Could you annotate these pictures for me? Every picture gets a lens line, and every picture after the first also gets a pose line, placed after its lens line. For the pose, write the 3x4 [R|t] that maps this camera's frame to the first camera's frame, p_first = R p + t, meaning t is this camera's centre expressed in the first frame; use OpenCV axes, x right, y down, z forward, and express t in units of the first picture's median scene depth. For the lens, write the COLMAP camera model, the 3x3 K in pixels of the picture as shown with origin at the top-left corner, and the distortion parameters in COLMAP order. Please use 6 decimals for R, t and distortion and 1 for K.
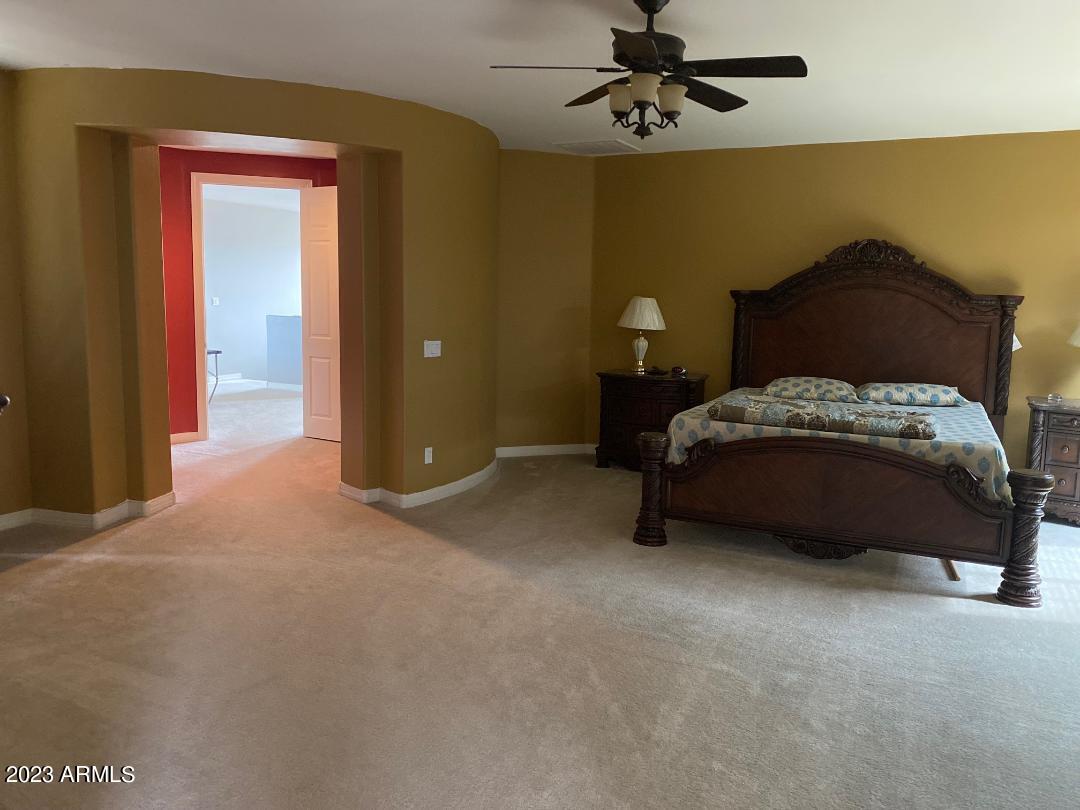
lens RADIAL K [[837.6, 0, 560.7], [0, 837.6, 408.1], [0, 0, 1]] dist [0.008839, 0.001102]
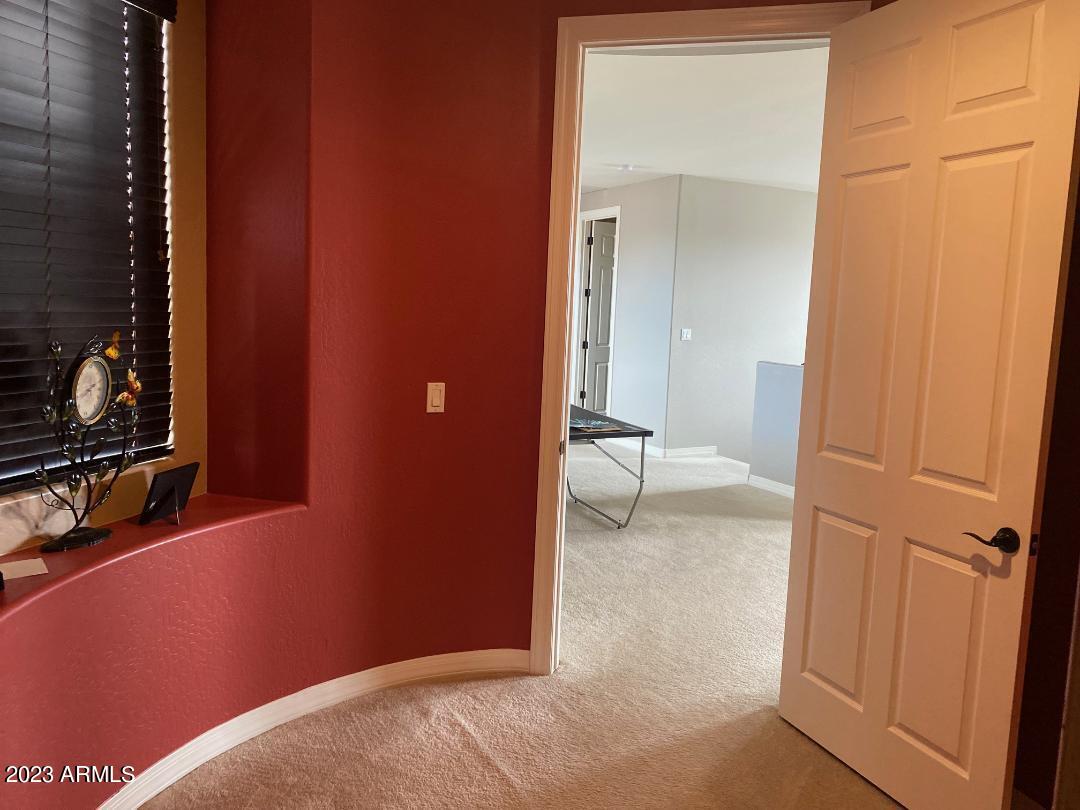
lens RADIAL K [[837.6, 0, 560.7], [0, 837.6, 408.1], [0, 0, 1]] dist [0.008839, 0.001102]
pose [[0.836924, 0.064433, -0.543514, -0.151482], [-0.091850, 0.995497, -0.023420, -0.062138], [0.539557, 0.069523, 0.839073, 0.488758]]
